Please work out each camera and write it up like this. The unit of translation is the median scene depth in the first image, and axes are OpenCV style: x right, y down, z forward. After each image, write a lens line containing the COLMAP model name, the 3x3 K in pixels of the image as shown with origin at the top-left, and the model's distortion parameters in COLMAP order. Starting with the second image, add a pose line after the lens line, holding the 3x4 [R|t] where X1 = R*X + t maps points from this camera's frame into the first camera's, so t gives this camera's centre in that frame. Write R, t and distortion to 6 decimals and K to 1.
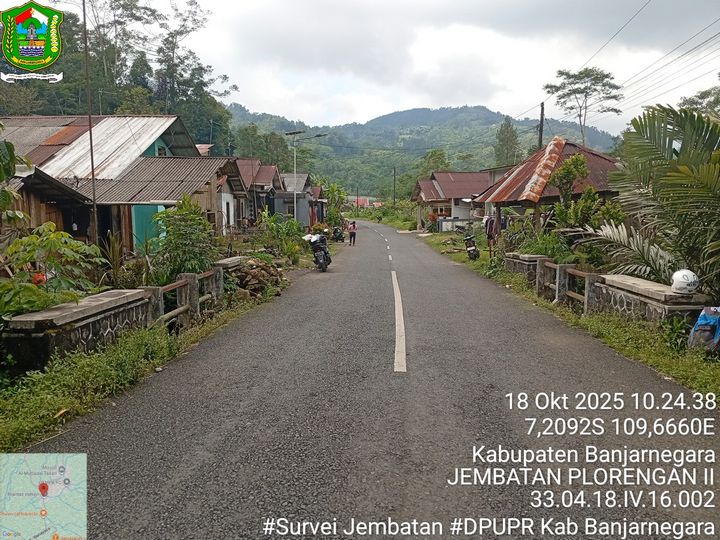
lens RADIAL K [[549.3, 0, 361.3], [0, 549.3, 274.3], [0, 0, 1]] dist [0.021365, -0.060736]
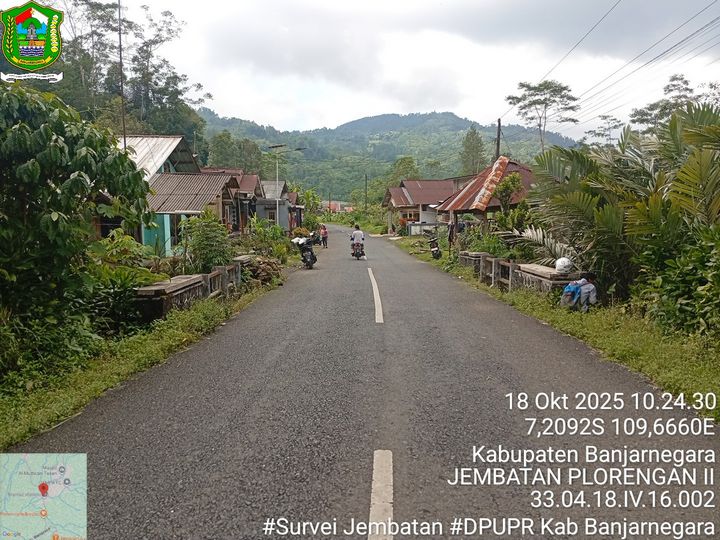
lens RADIAL K [[549.3, 0, 356.2], [0, 549.3, 266.5], [0, 0, 1]] dist [0.021365, -0.060736]
pose [[0.999036, -0.007518, 0.043257, -0.019434], [0.008462, 0.999729, -0.021690, 0.015408], [-0.043082, 0.022035, 0.998828, -0.177696]]
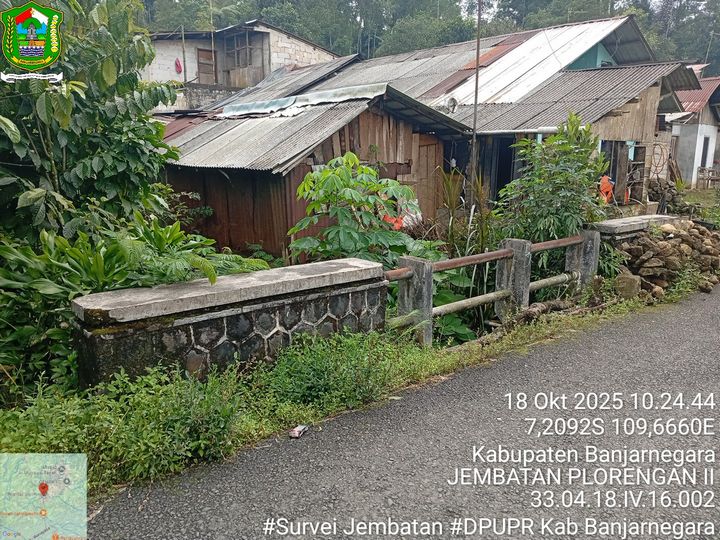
lens RADIAL K [[549.3, 0, 361.9], [0, 549.3, 275.3], [0, 0, 1]] dist [0.021365, -0.060736]
pose [[0.675547, 0.166324, -0.718313, 0.008579], [-0.089306, 0.985510, 0.144204, -0.017603], [0.731889, -0.033267, 0.680611, 0.222349]]
